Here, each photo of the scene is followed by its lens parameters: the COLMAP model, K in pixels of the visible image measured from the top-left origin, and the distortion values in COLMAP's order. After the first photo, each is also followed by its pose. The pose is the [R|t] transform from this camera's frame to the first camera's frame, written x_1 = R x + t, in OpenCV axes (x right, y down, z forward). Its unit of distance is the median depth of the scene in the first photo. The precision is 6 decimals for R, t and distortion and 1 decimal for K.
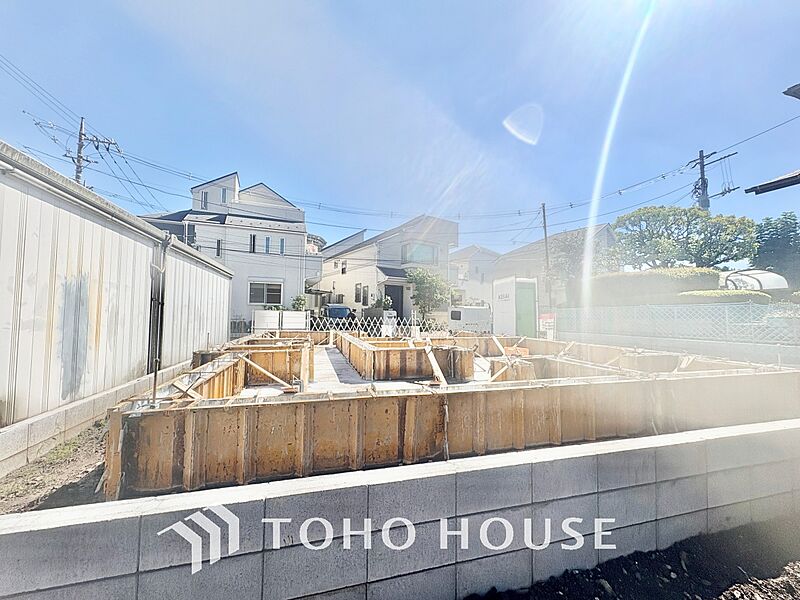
lens RADIAL K [[317.1, 0, 400.9], [0, 317.1, 298.6], [0, 0, 1]] dist [0.001140, 0.000037]
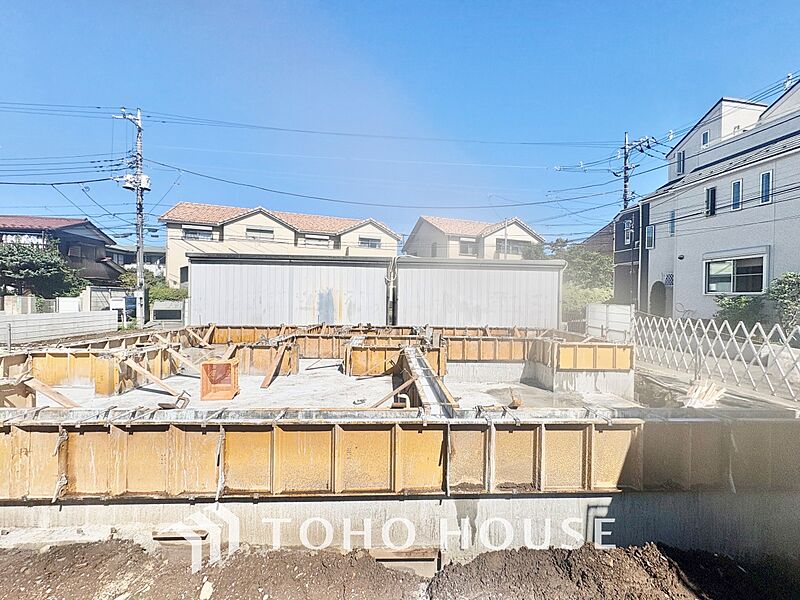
lens RADIAL K [[317.1, 0, 400.8], [0, 317.1, 300.0], [0, 0, 1]] dist [0.001140, 0.000037]
pose [[-0.227405, -0.005870, -0.973783, 0.788781], [0.035941, 0.999250, -0.014417, 0.039832], [0.973137, -0.038277, -0.227024, 1.287334]]
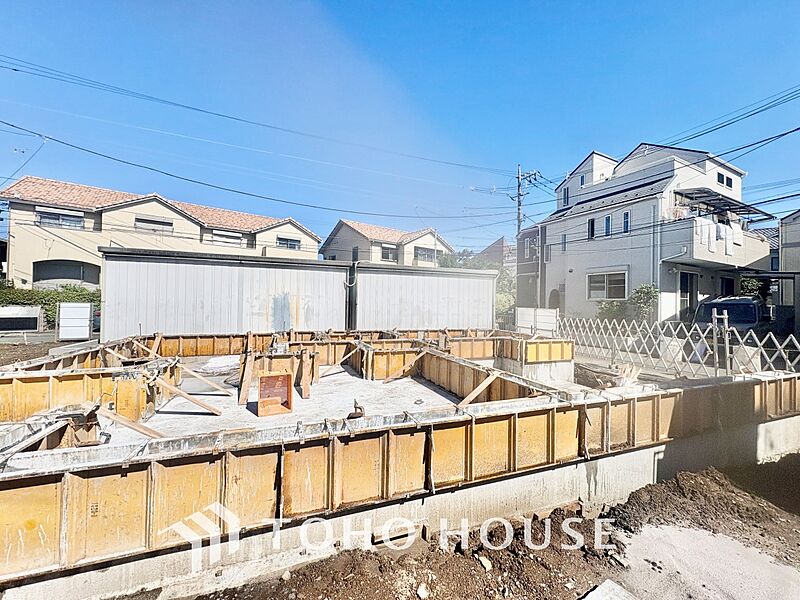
lens RADIAL K [[317.1, 0, 400.0], [0, 317.1, 299.8], [0, 0, 1]] dist [0.001140, 0.000037]
pose [[0.083812, -0.016607, -0.996343, 0.857526], [0.038751, 0.999159, -0.013394, 0.022524], [0.995728, -0.037487, 0.084385, 1.005437]]
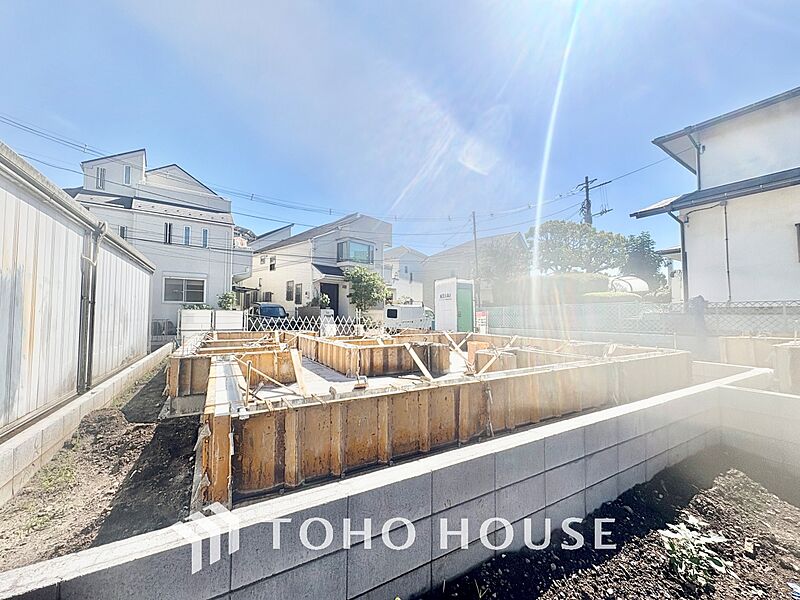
lens RADIAL K [[317.1, 0, 399.8], [0, 317.1, 298.8], [0, 0, 1]] dist [0.001140, 0.000037]
pose [[0.969438, 0.004120, 0.245302, -0.152599], [-0.005756, 0.999966, 0.005952, -0.003528], [-0.245269, -0.007182, 0.969428, -0.020727]]
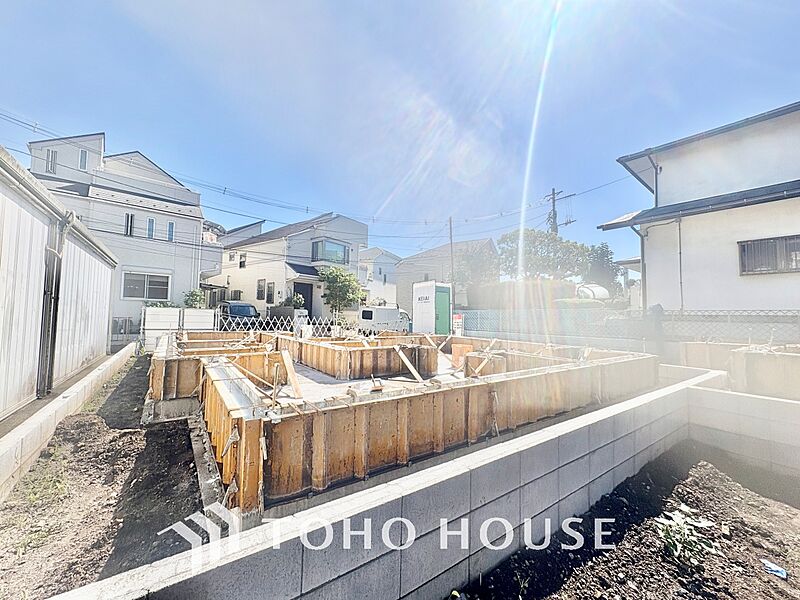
lens RADIAL K [[317.1, 0, 399.4], [0, 317.1, 298.9], [0, 0, 1]] dist [0.001140, 0.000037]
pose [[0.941599, 0.026176, 0.335718, -0.204782], [-0.027849, 0.999612, 0.000171, -0.005535], [-0.335583, -0.009511, 0.941963, -0.012455]]
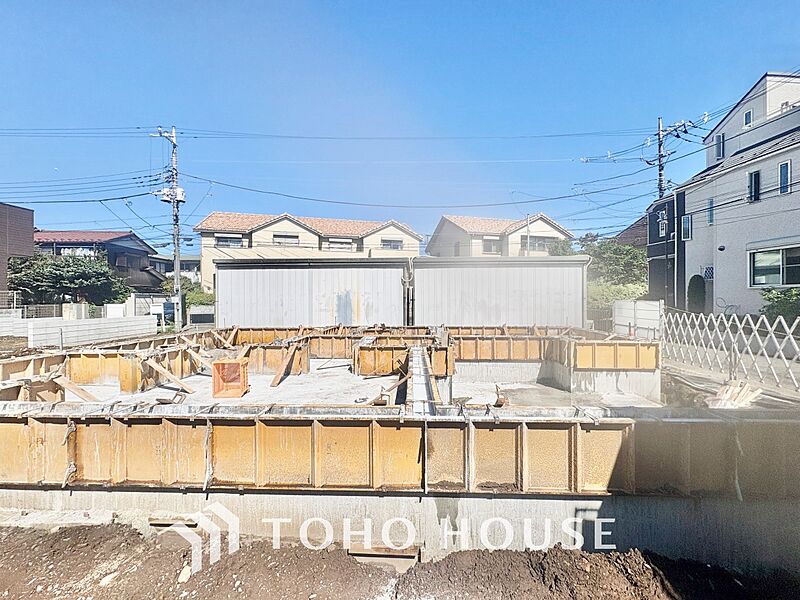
lens RADIAL K [[317.1, 0, 401.1], [0, 317.1, 299.9], [0, 0, 1]] dist [0.001140, 0.000037]
pose [[-0.308664, -0.004174, -0.951162, 0.777354], [0.053647, 0.998322, -0.021791, 0.045726], [0.949657, -0.057753, -0.307922, 1.334898]]
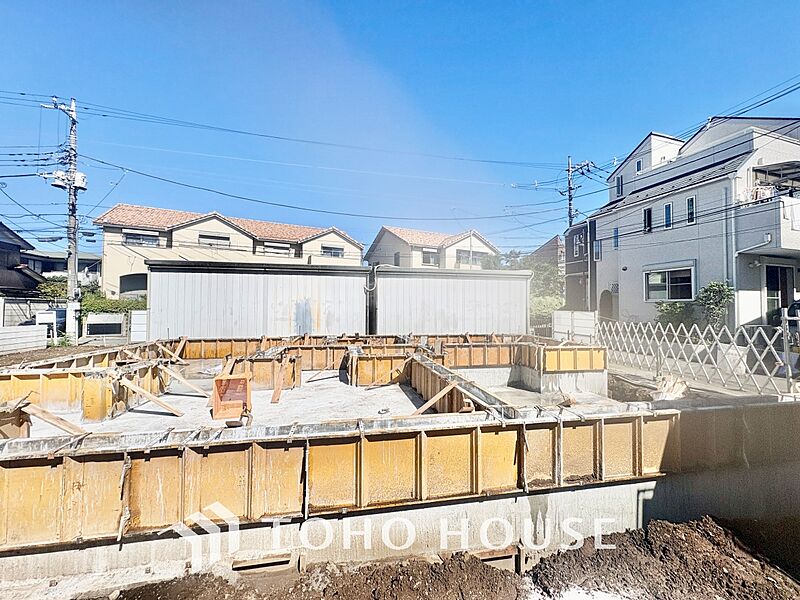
lens RADIAL K [[317.1, 0, 400.4], [0, 317.1, 300.0], [0, 0, 1]] dist [0.001140, 0.000037]
pose [[-0.086910, -0.033395, -0.995656, 0.817952], [0.048730, 0.998099, -0.037730, 0.035921], [0.995024, -0.051797, -0.085117, 1.169567]]
